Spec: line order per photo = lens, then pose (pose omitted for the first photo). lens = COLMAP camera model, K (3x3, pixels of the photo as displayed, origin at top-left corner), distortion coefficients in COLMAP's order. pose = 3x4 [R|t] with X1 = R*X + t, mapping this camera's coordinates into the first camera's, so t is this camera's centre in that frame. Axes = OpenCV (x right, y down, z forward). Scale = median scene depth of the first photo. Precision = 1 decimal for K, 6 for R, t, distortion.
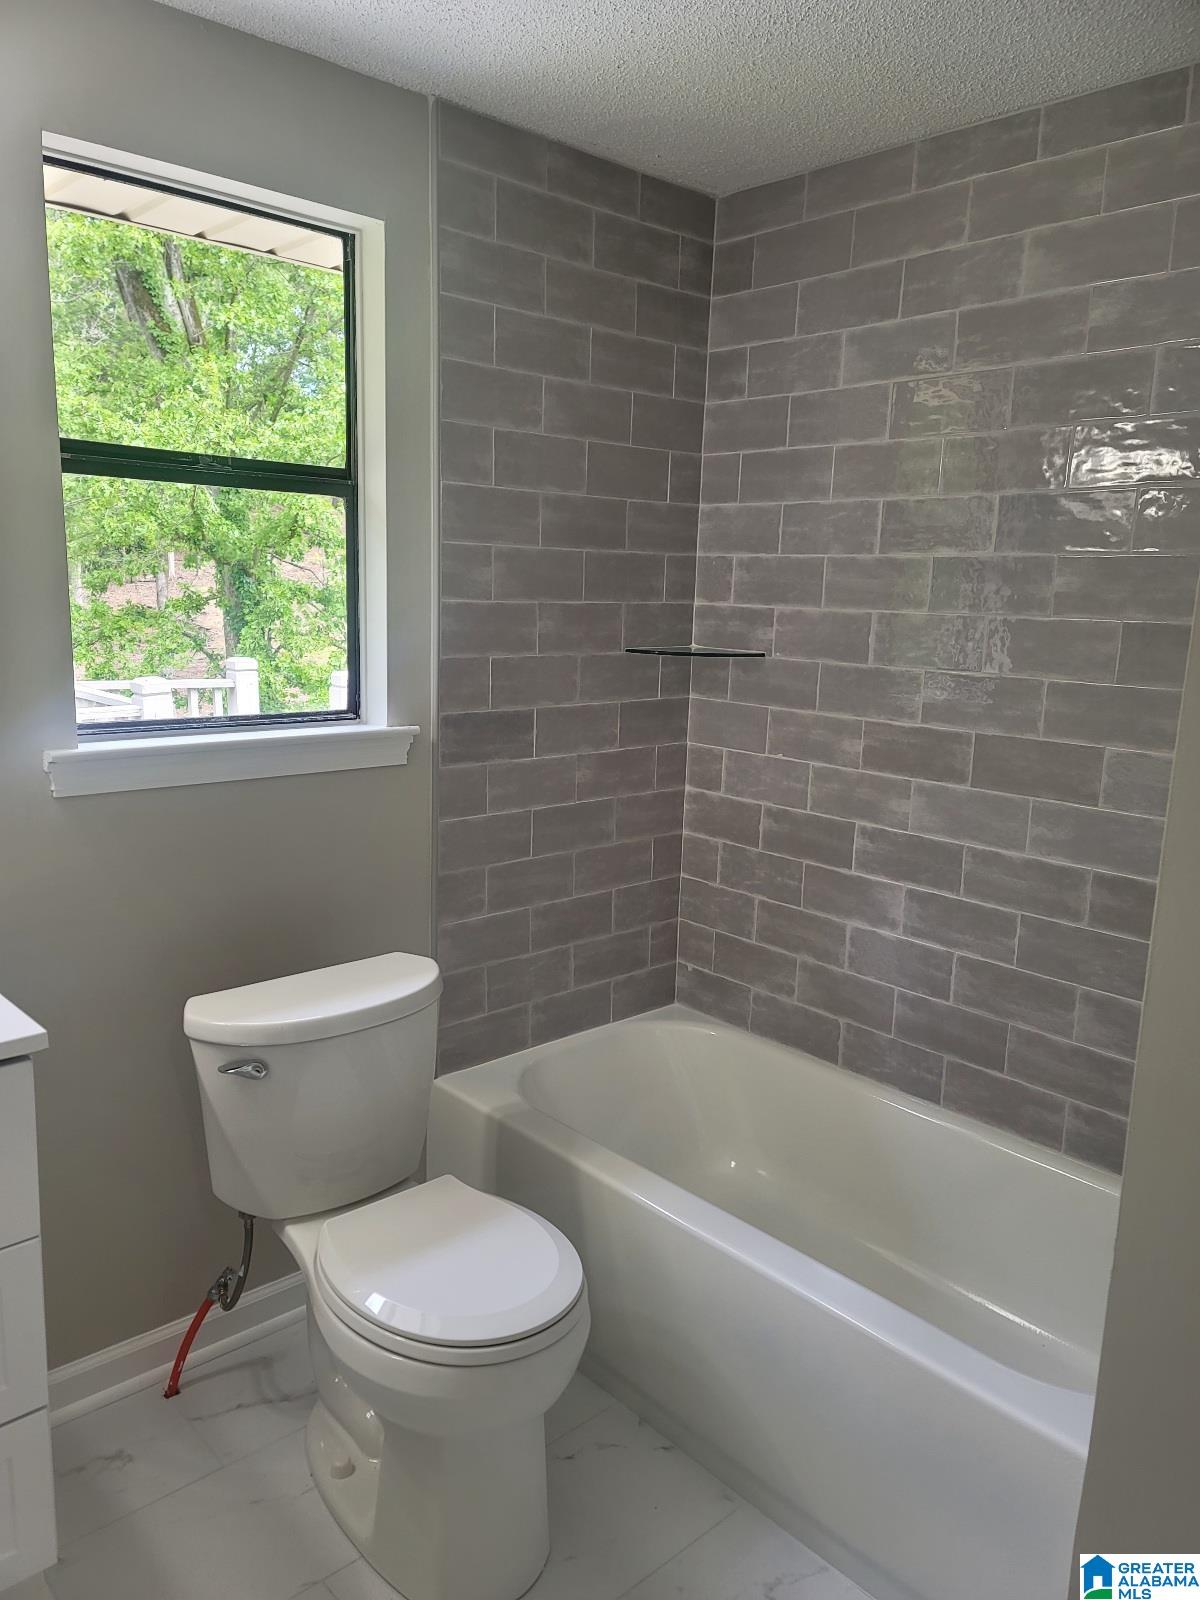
lens RADIAL K [[1182.5, 0, 602.6], [0, 1182.5, 813.0], [0, 0, 1]] dist [0.067199, -0.059934]
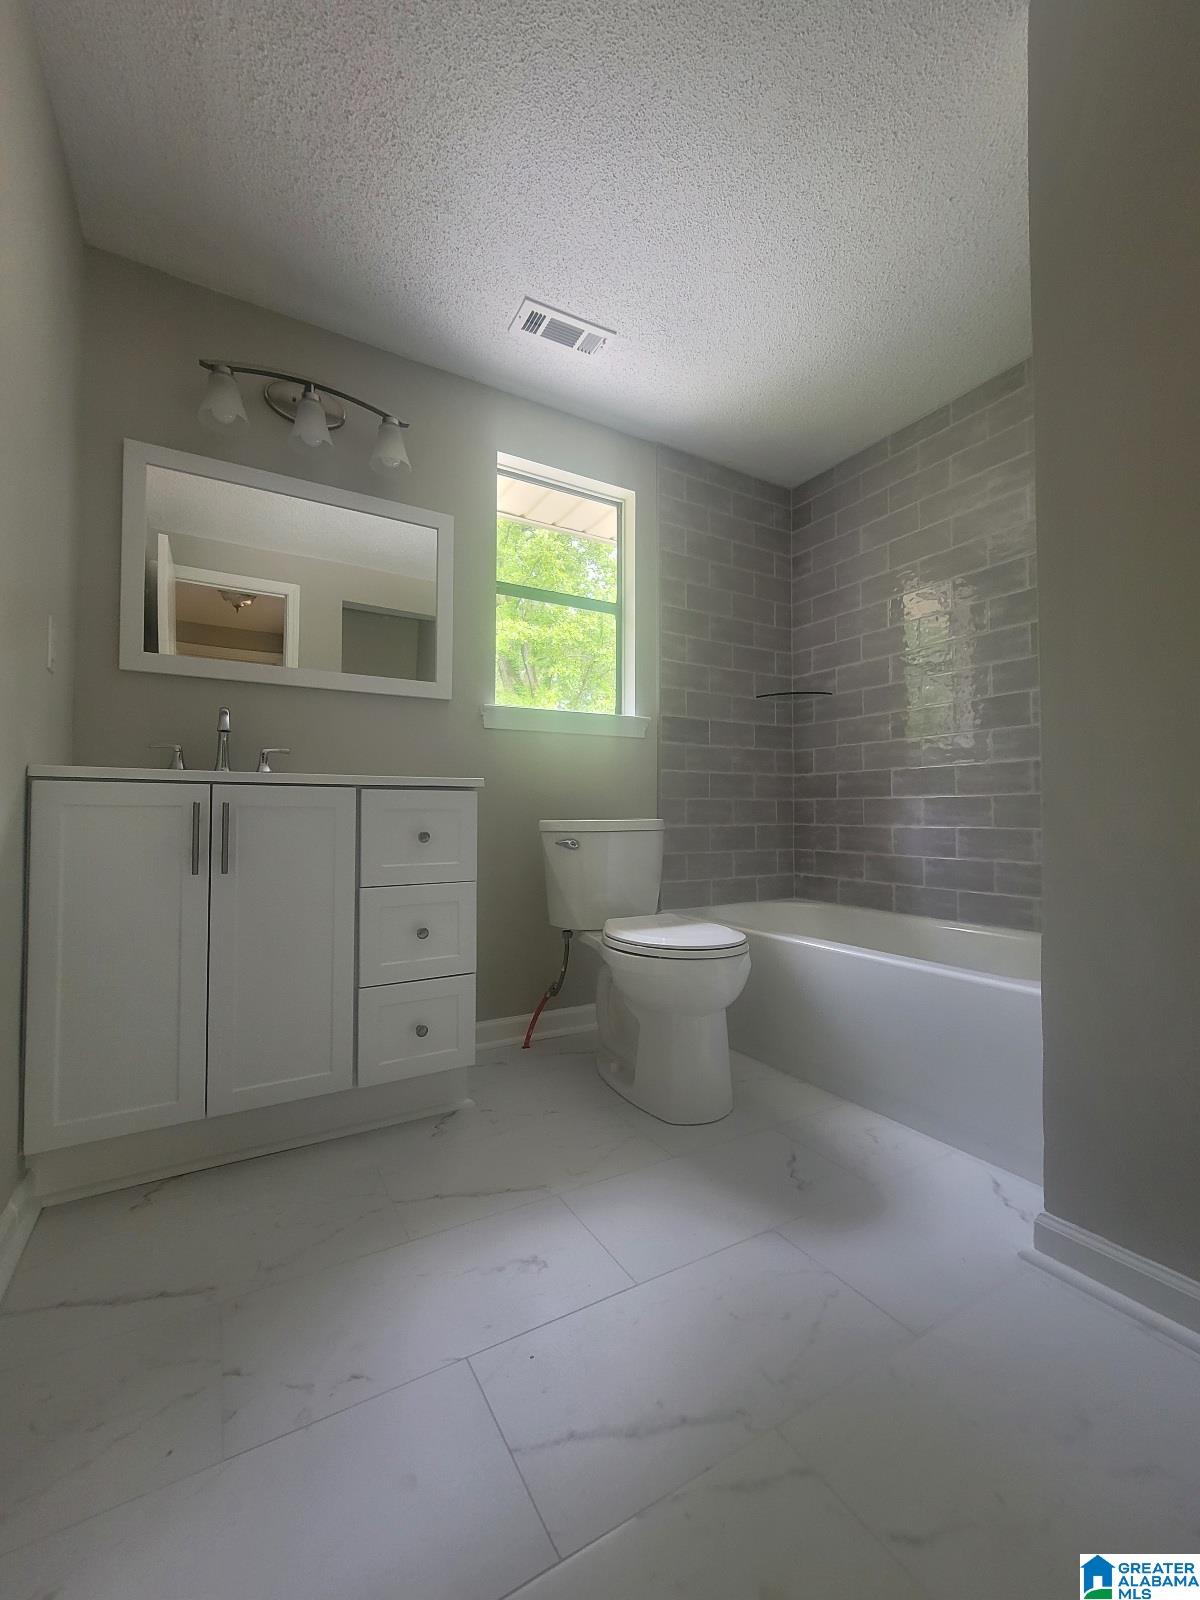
lens RADIAL K [[665.0, 0, 600.0], [0, 665.0, 800.0], [0, 0, 1]] dist [-0.011002, 0.000166]
pose [[0.976622, -0.039662, -0.211274, -0.007830], [-0.009729, 0.973668, -0.227762, 0.300115], [0.214744, 0.224492, 0.950520, -0.045479]]
